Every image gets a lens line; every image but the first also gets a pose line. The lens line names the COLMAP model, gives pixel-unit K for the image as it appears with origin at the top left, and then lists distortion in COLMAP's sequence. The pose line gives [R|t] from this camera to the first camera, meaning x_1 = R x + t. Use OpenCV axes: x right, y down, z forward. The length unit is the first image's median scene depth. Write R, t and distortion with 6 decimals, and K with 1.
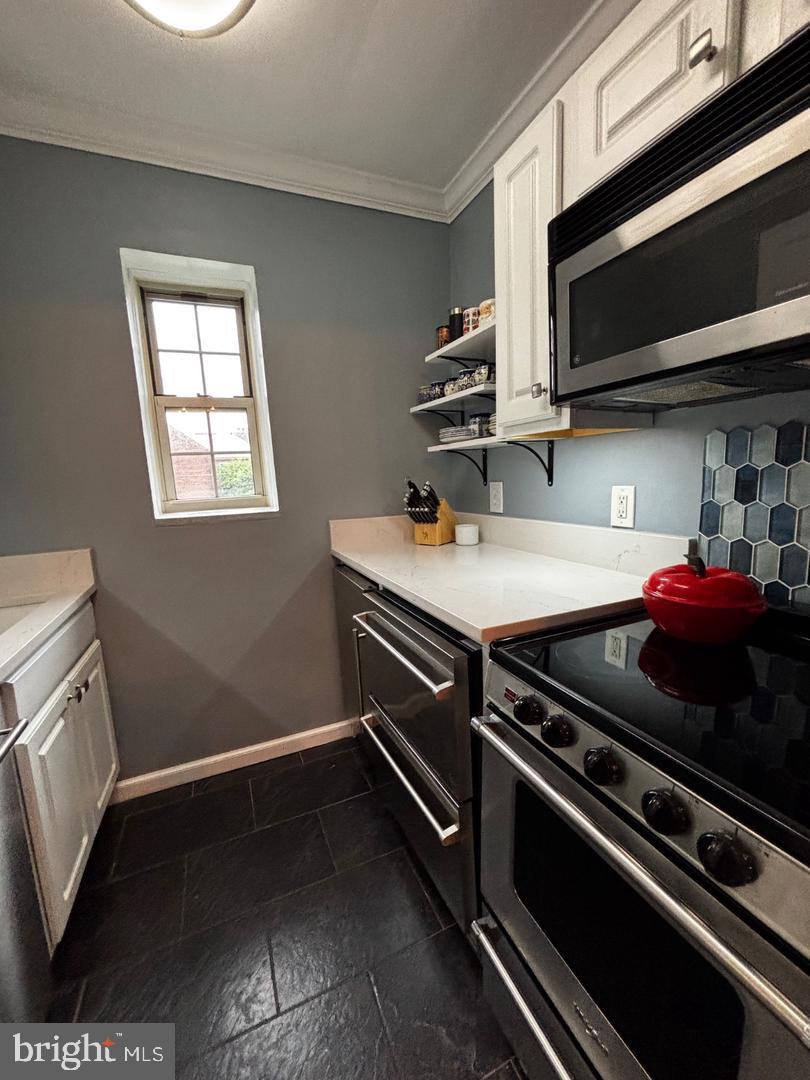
lens RADIAL K [[431.9, 0, 404.9], [0, 431.9, 541.4], [0, 0, 1]] dist [-0.000877, -0.000505]
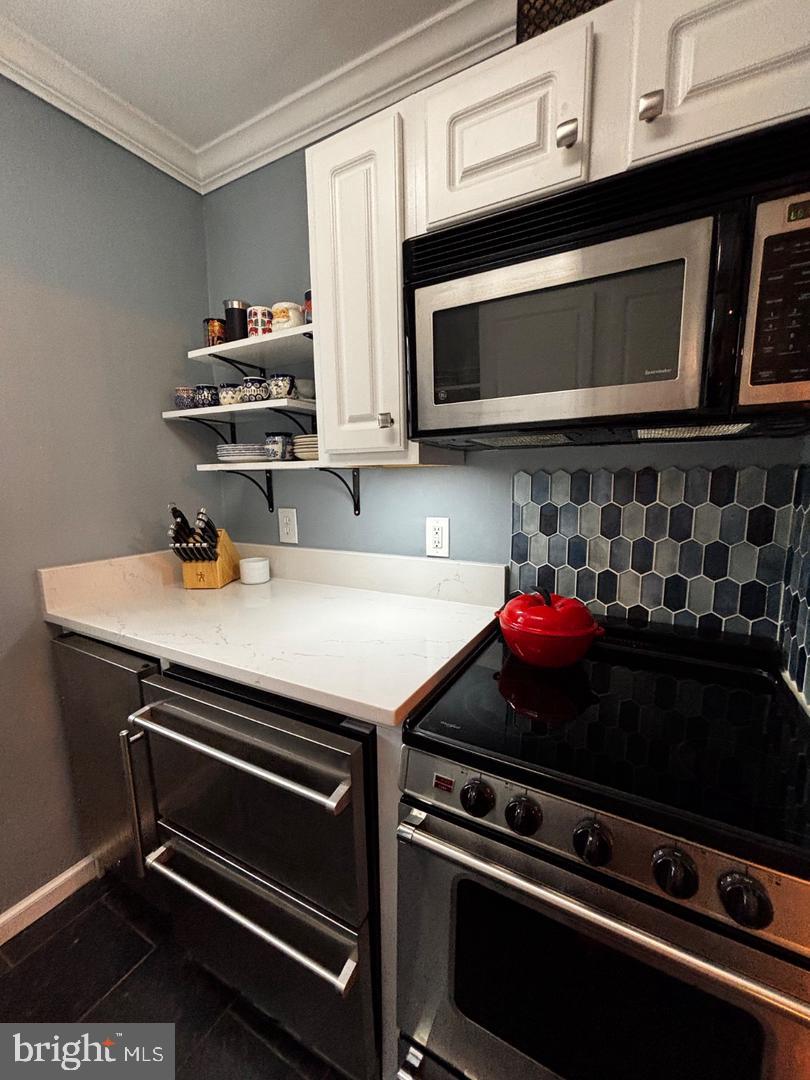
lens RADIAL K [[432.9, 0, 405.0], [0, 432.9, 540.0], [0, 0, 1]] dist [0.001922, -0.000109]
pose [[0.799335, -0.059033, 0.597979, -0.152718], [0.074753, 0.997201, -0.001481, -0.064483], [-0.596218, 0.045885, 0.801510, 0.177095]]
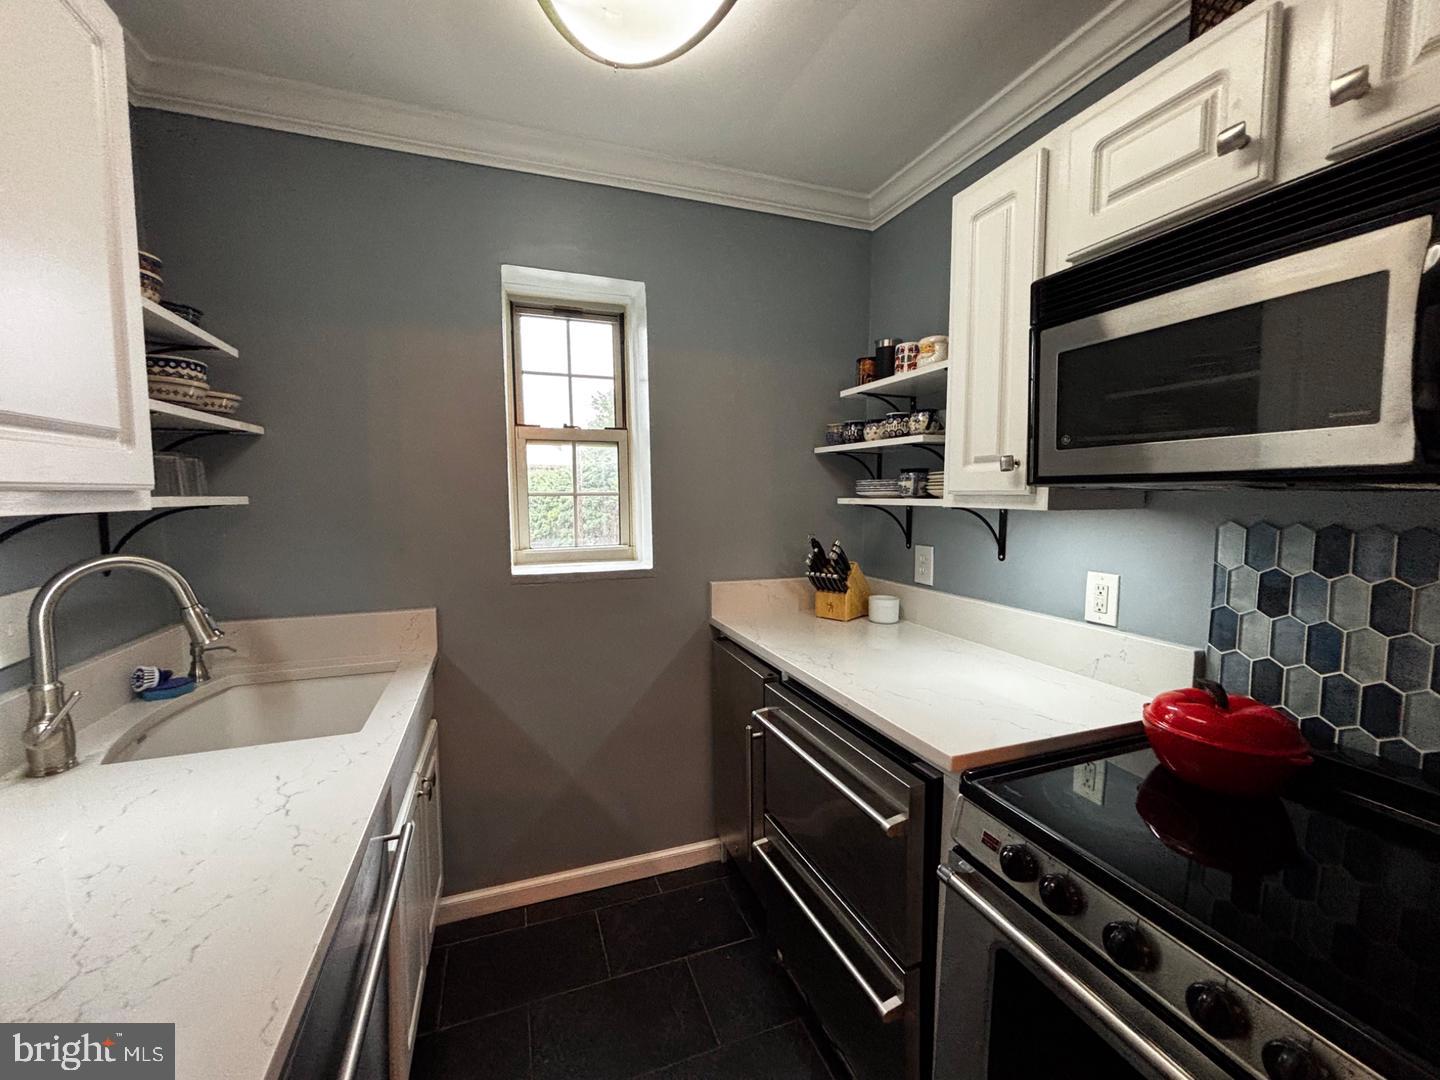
lens RADIAL K [[574.0, 0, 721.2], [0, 574.0, 541.8], [0, 0, 1]] dist [0.002633, 0.000078]
pose [[0.997427, 0.047415, -0.053777, -0.127315], [-0.051149, 0.996211, -0.070336, -0.061814], [0.050238, 0.072906, 0.996073, -0.094244]]
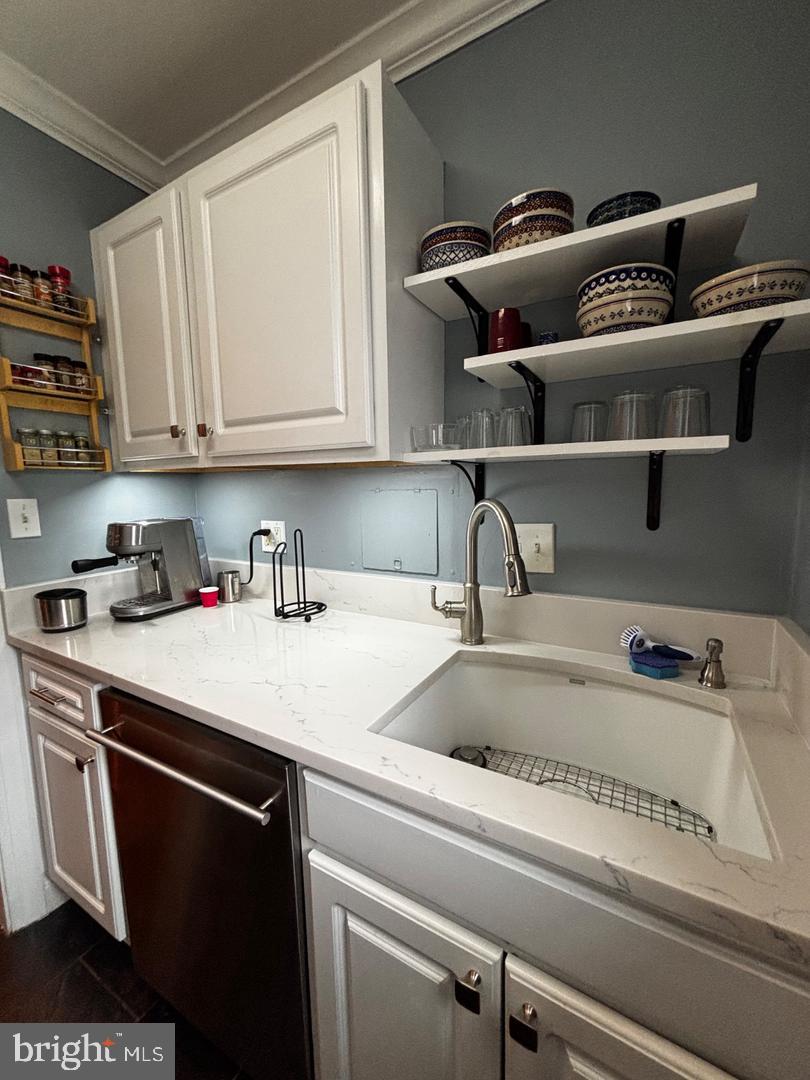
lens RADIAL K [[435.7, 0, 405.0], [0, 435.7, 540.0], [0, 0, 1]] dist [0.001840, -0.000117]
pose [[-0.808176, 0.128152, -0.574829, -0.415553], [-0.042645, 0.960743, 0.274144, -0.165306], [0.587395, 0.246070, -0.770984, 0.969577]]
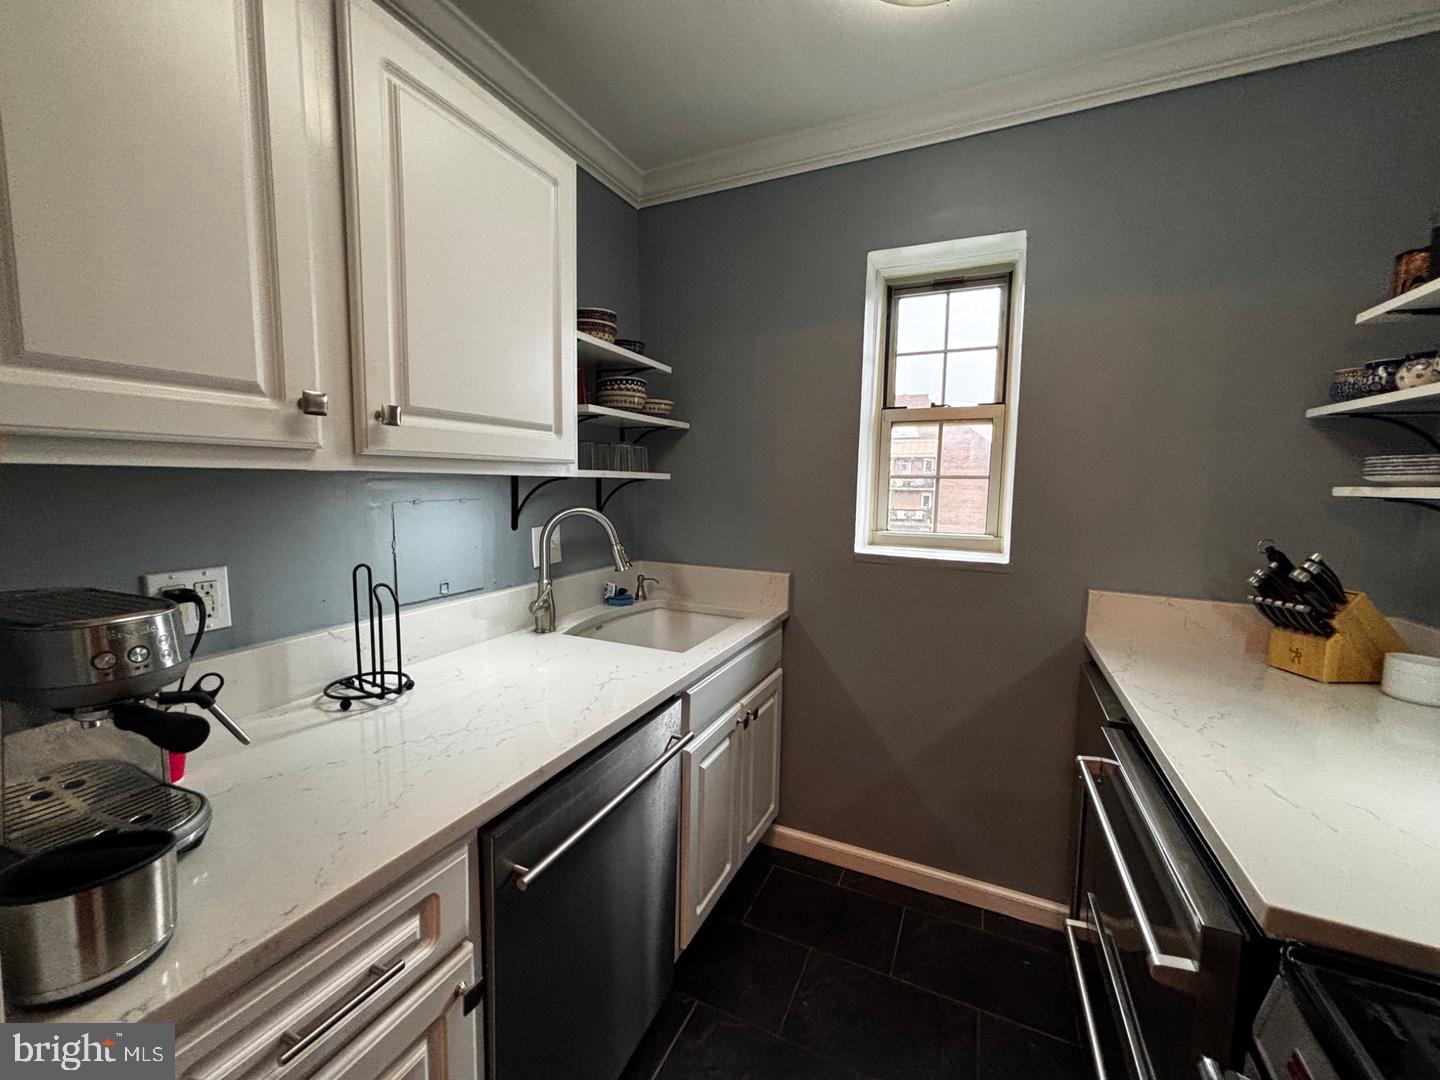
lens RADIAL K [[577.1, 0, 723.1], [0, 577.1, 539.2], [0, 0, 1]] dist [0.001922, -0.000109]
pose [[0.658201, 0.132585, -0.741075, 0.113795], [-0.164554, 0.985905, 0.030236, -0.073807], [0.734638, 0.102046, 0.670741, 0.022462]]
